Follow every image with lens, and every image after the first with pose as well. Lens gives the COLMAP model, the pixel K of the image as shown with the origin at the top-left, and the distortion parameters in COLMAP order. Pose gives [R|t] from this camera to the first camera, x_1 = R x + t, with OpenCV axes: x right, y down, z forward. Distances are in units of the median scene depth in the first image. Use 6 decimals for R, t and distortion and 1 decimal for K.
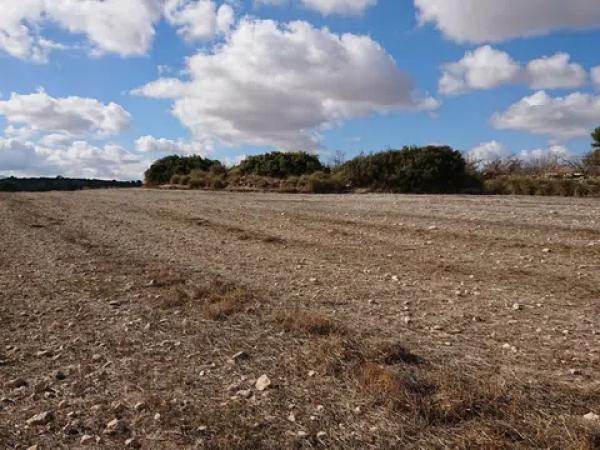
lens RADIAL K [[477.1, 0, 300.0], [0, 477.1, 225.0], [0, 0, 1]] dist [0.107921, -0.110701]
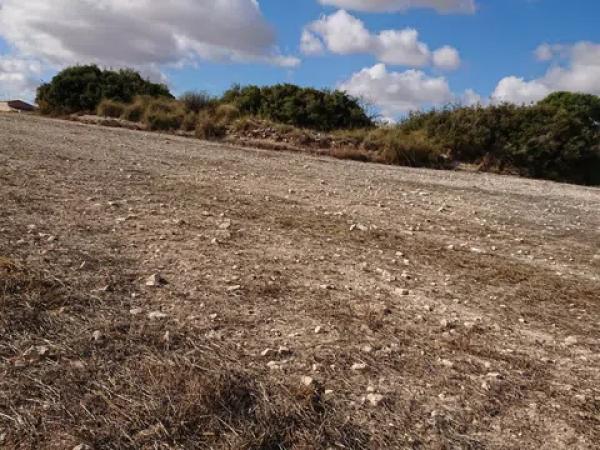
lens RADIAL K [[477.1, 0, 300.0], [0, 477.1, 225.0], [0, 0, 1]] dist [0.107921, -0.110701]
pose [[0.954088, 0.054511, 0.294526, -0.242157], [-0.084855, 0.992207, 0.091240, -0.034584], [-0.287257, -0.112042, 0.951278, 0.435765]]
